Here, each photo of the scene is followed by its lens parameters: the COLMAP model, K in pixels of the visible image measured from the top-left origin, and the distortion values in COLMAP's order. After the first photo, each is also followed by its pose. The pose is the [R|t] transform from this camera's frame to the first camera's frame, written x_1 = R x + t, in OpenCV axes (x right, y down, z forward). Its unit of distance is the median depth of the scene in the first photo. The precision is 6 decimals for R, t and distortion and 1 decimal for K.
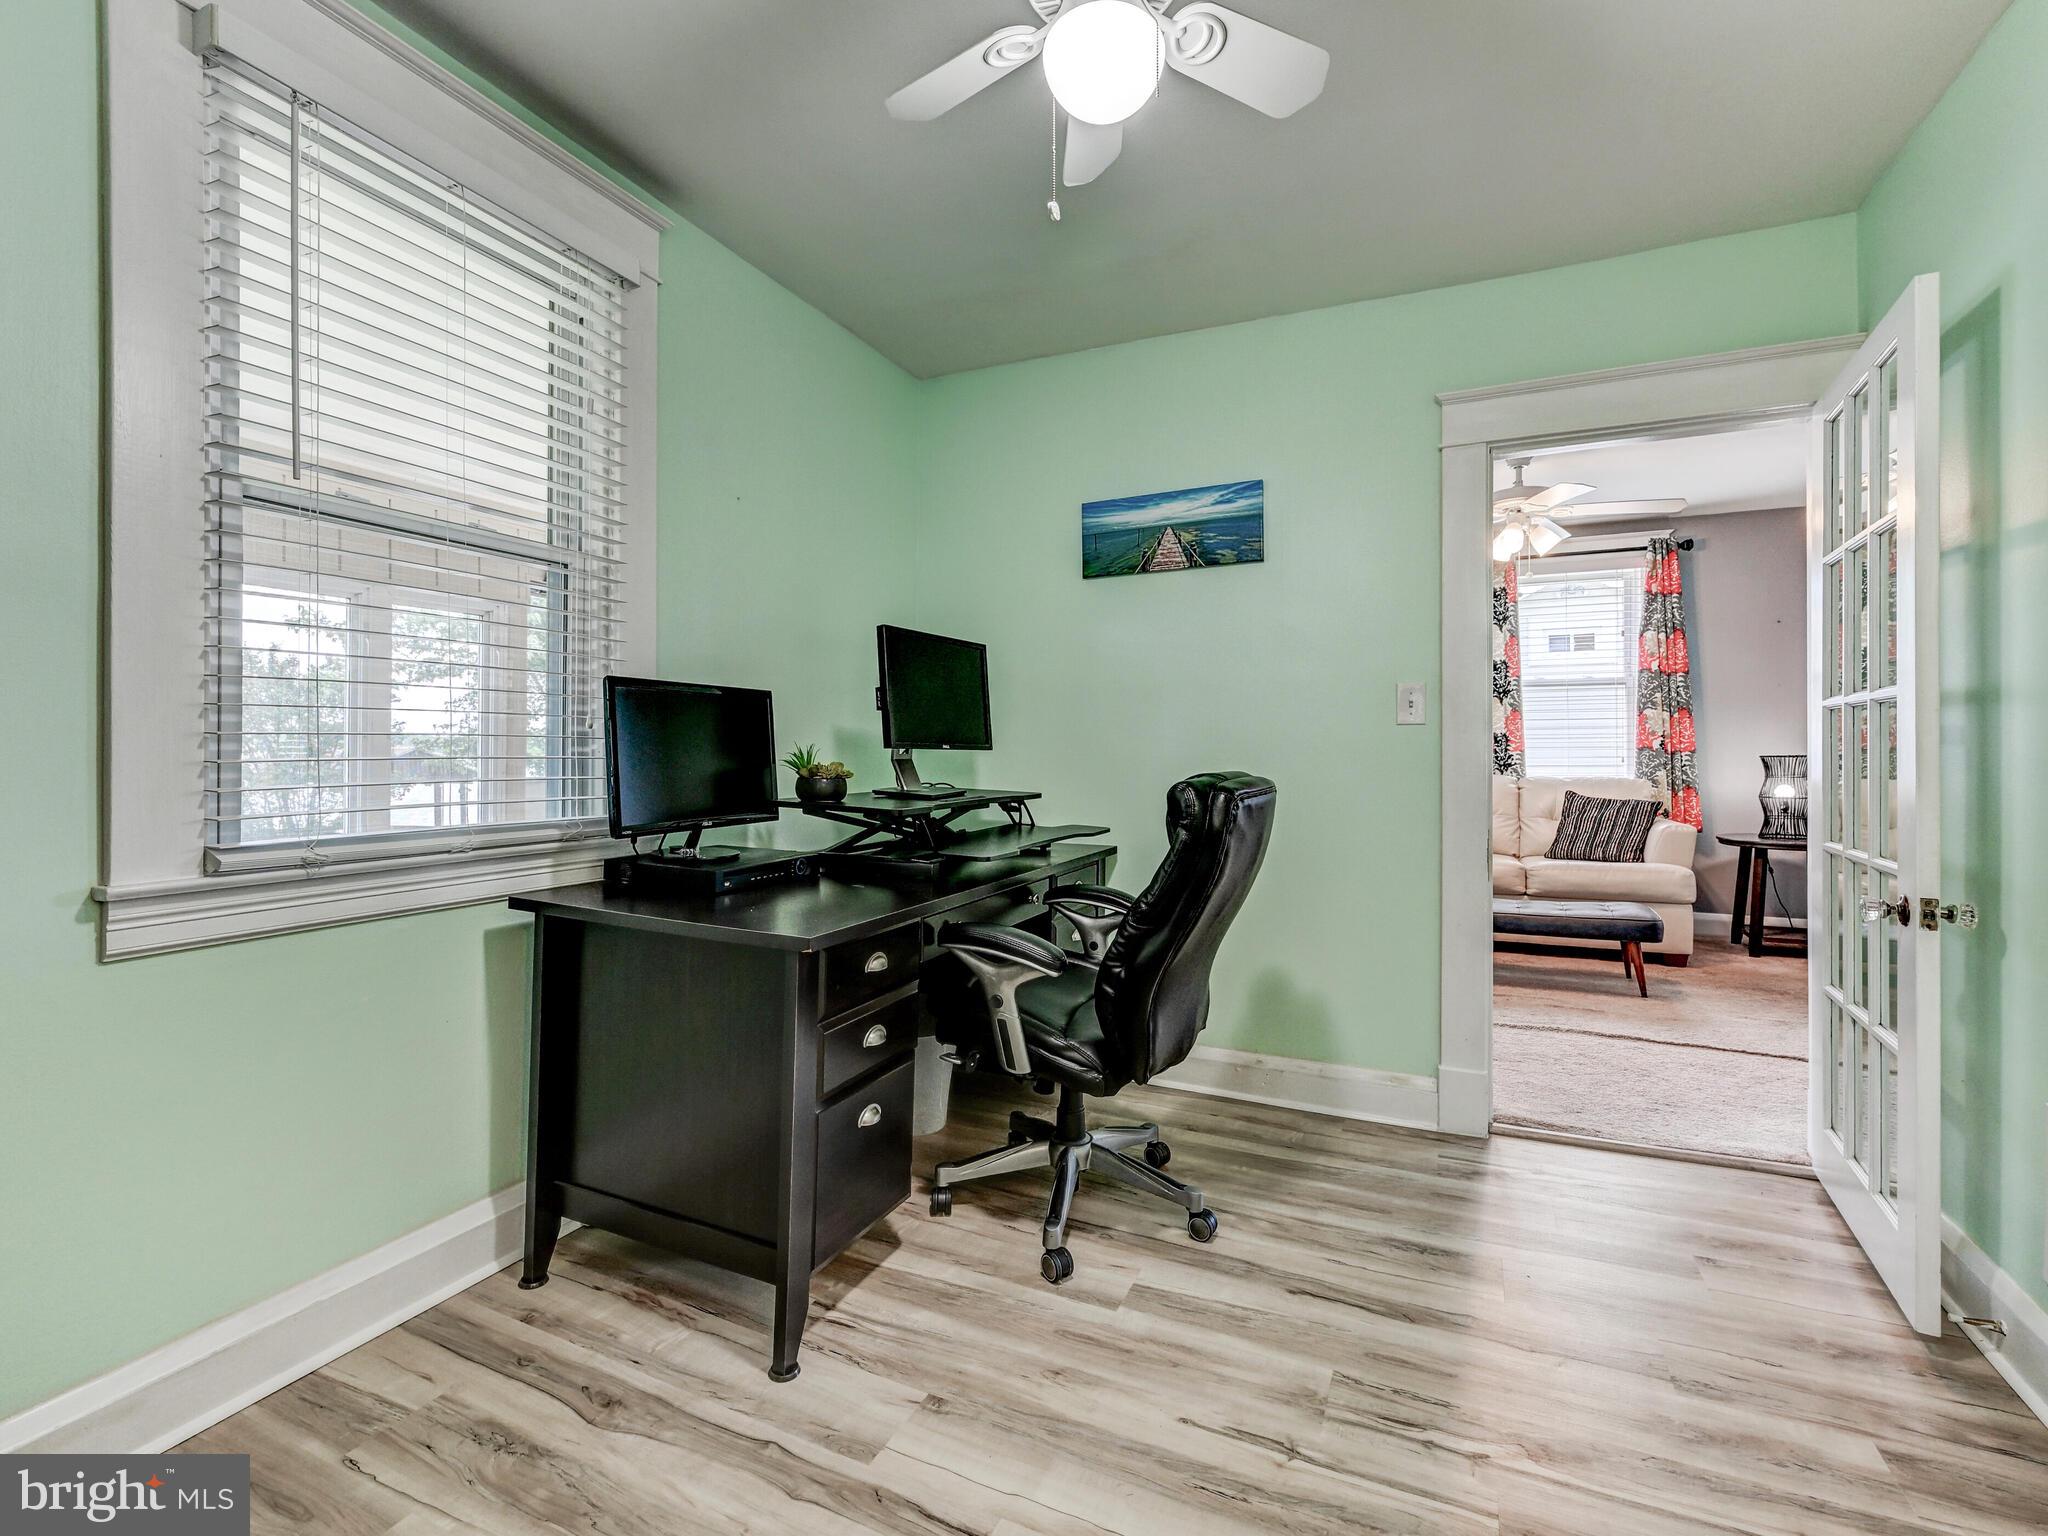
lens RADIAL K [[939.4, 0, 1033.6], [0, 939.4, 748.2], [0, 0, 1]] dist [0.000933, 0.000307]
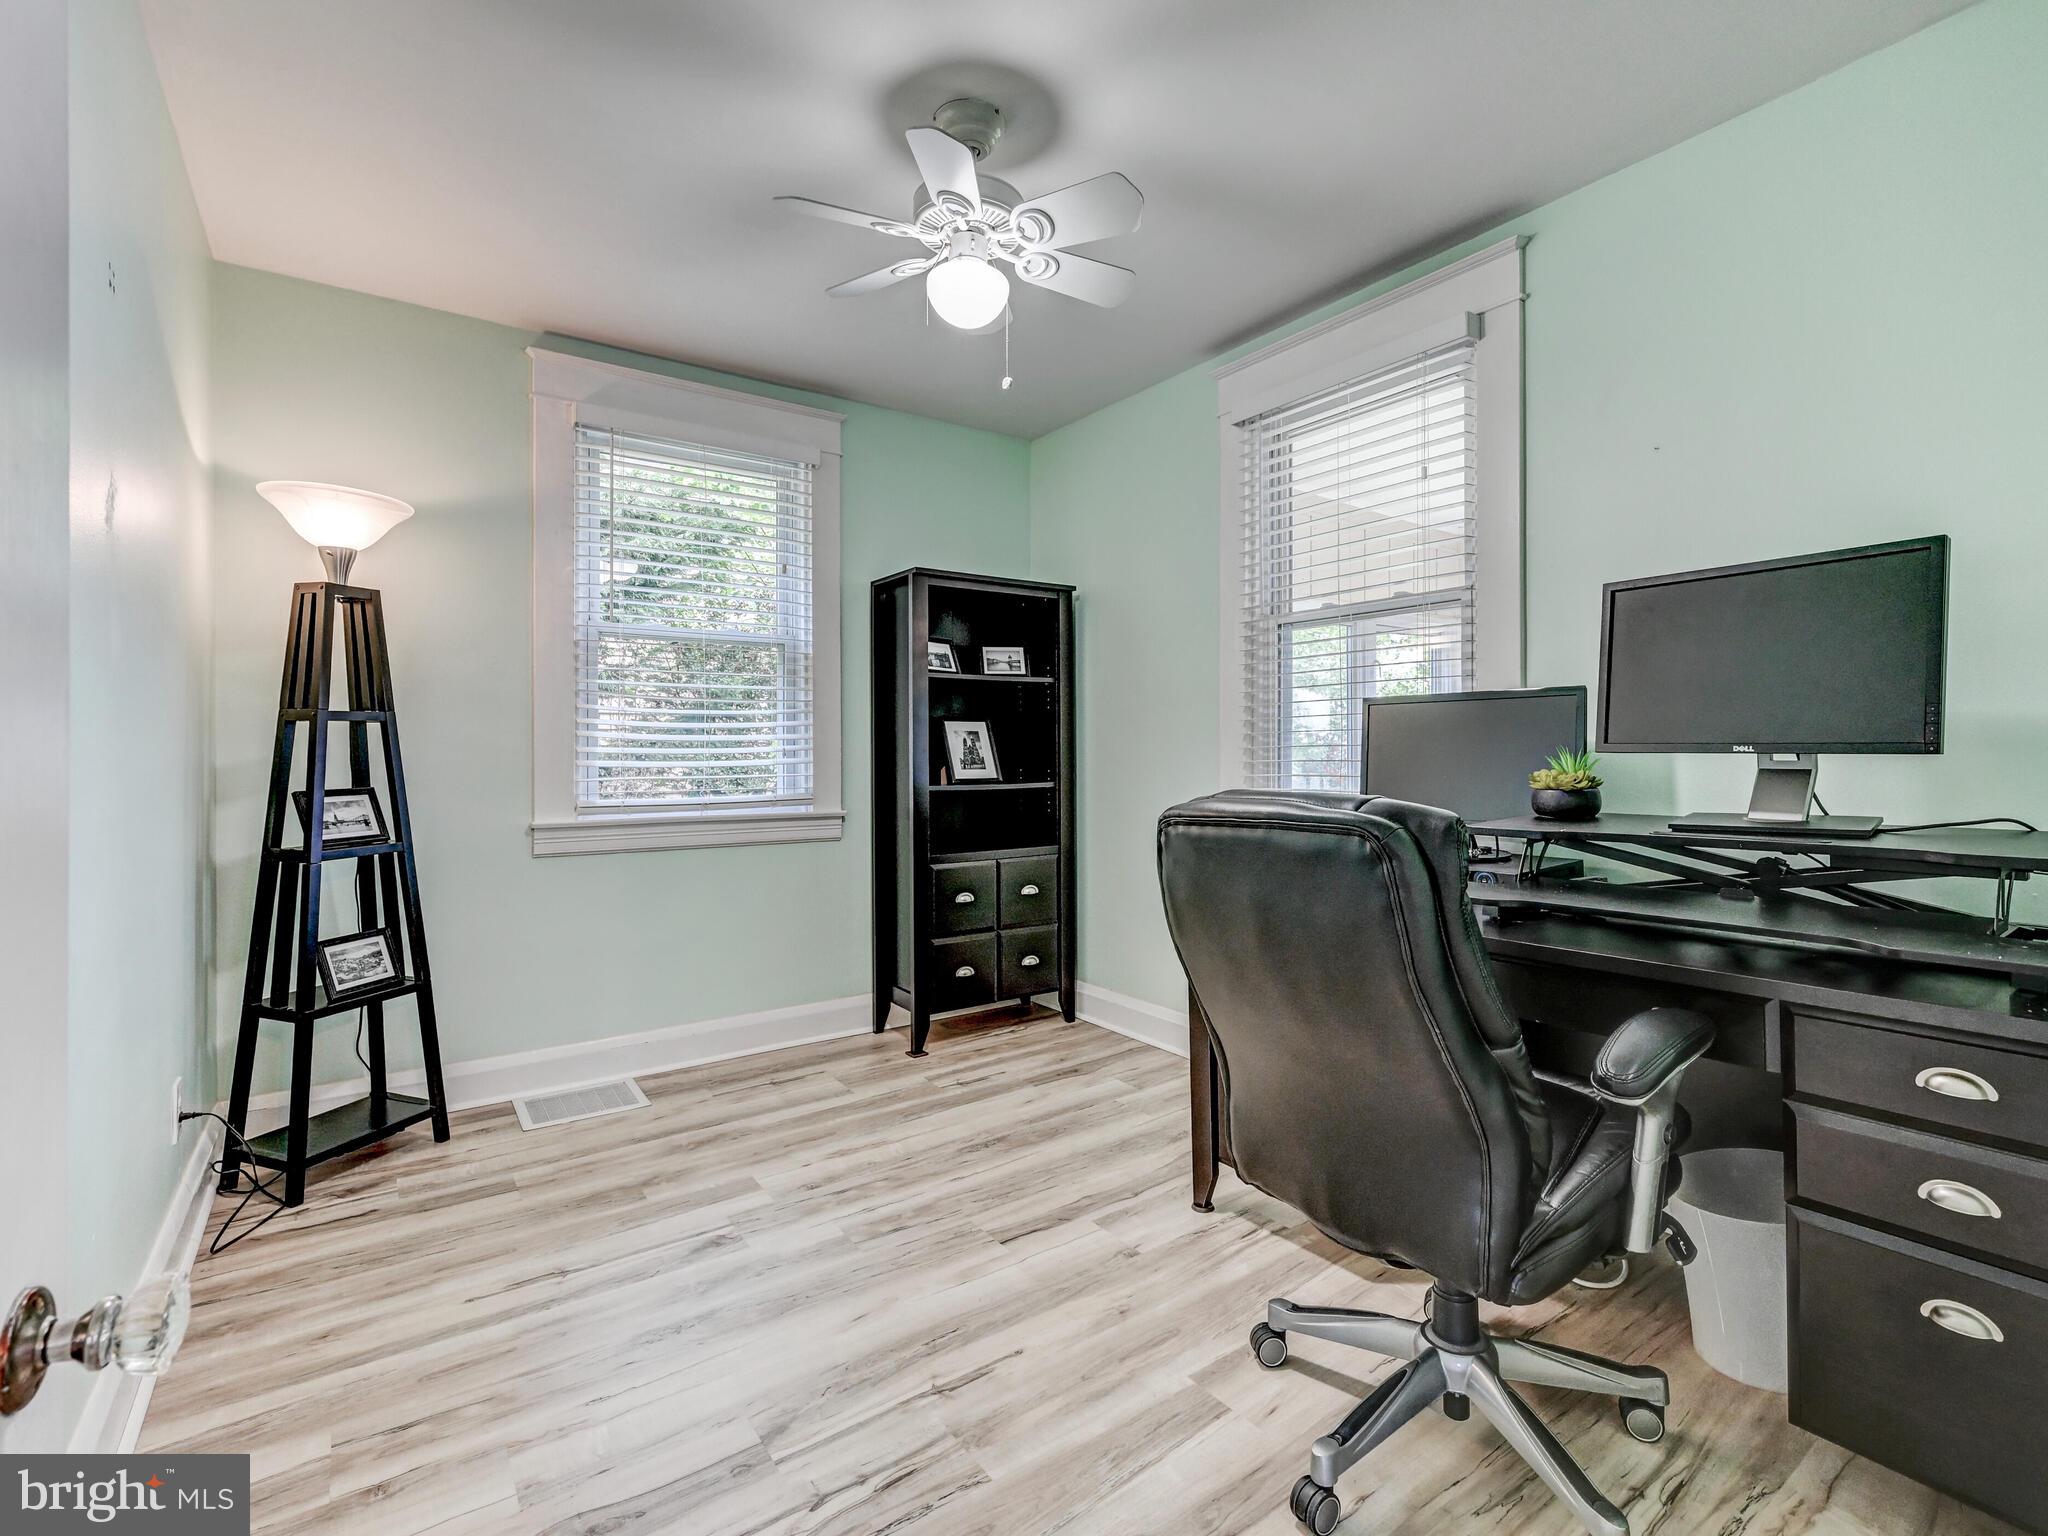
lens RADIAL K [[939.4, 0, 1033.6], [0, 939.4, 748.2], [0, 0, 1]] dist [0.000933, 0.000307]
pose [[-0.499822, -0.010193, -0.866068, 1.117123], [0.003274, 0.999901, -0.013658, 0.007732], [0.866122, -0.009662, -0.499740, 1.562978]]
